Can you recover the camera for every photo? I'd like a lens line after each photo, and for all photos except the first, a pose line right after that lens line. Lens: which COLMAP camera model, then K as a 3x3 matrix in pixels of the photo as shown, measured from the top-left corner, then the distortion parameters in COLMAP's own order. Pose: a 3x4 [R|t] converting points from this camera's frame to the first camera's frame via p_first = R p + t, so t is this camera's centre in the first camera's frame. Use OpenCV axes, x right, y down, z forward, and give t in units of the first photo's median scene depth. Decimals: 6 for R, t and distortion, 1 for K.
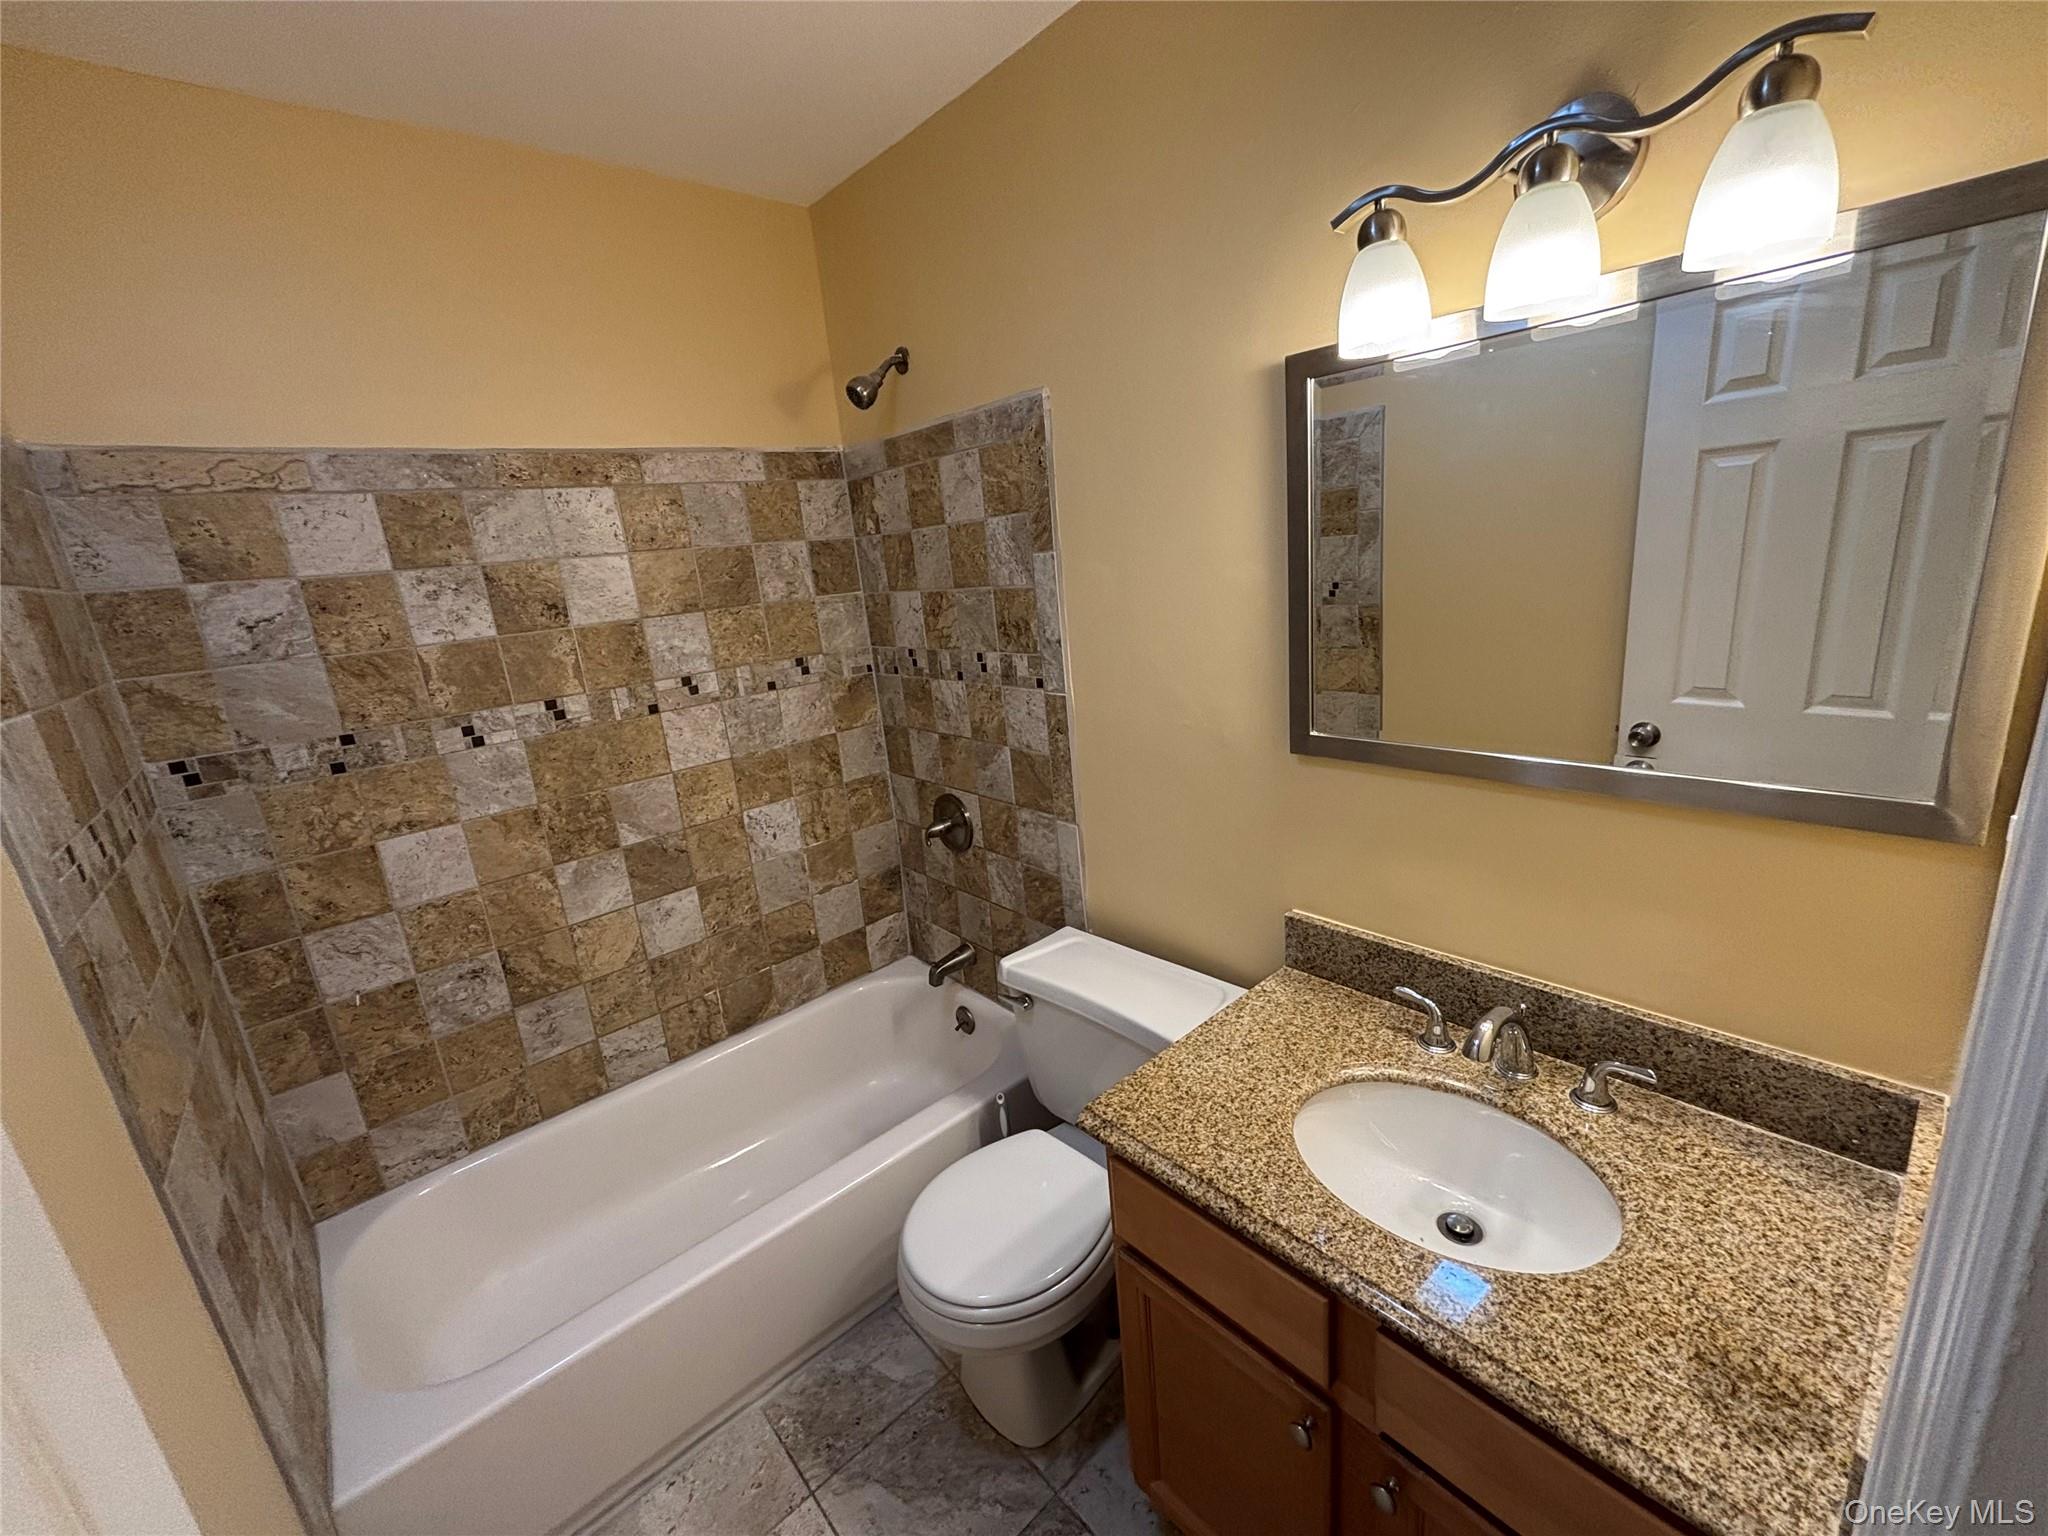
lens RADIAL K [[818.7, 0, 1026.2], [0, 818.7, 774.2], [0, 0, 1]] dist [0.001219, -0.000203]
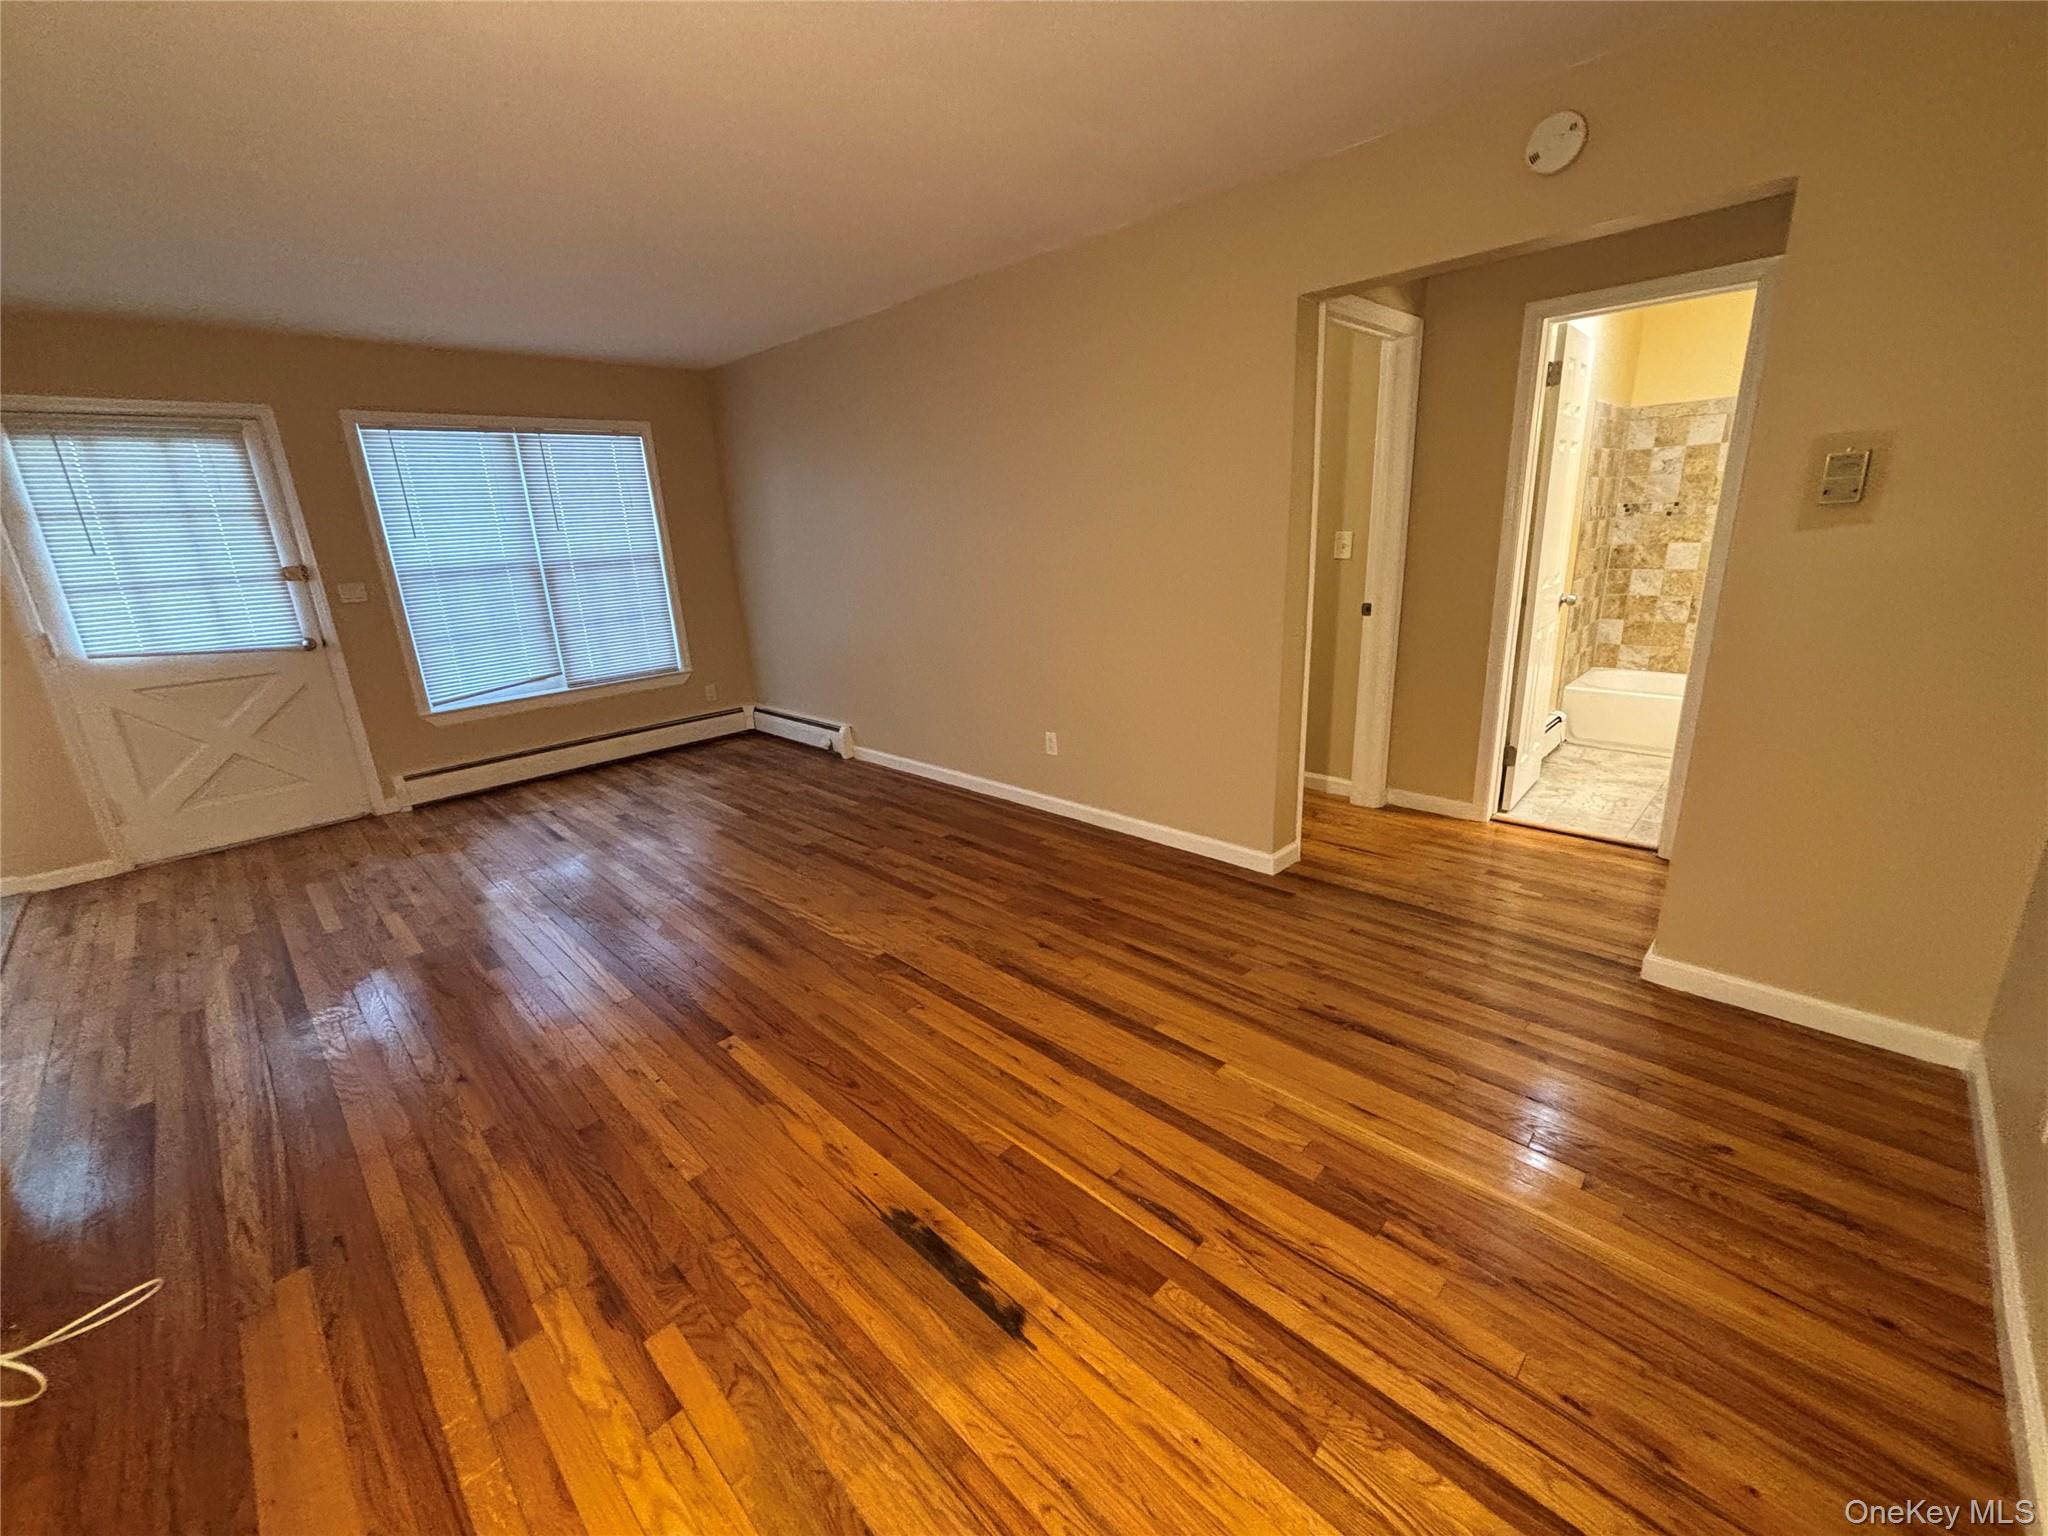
lens RADIAL K [[818.7, 0, 1031.2], [0, 818.7, 758.1], [0, 0, 1]] dist [0.001219, -0.000203]
pose [[0.078447, 0.368016, -0.926504, 1.938030], [-0.214891, 0.913763, 0.344761, 0.261791], [0.973482, 0.172052, 0.150765, -1.450953]]
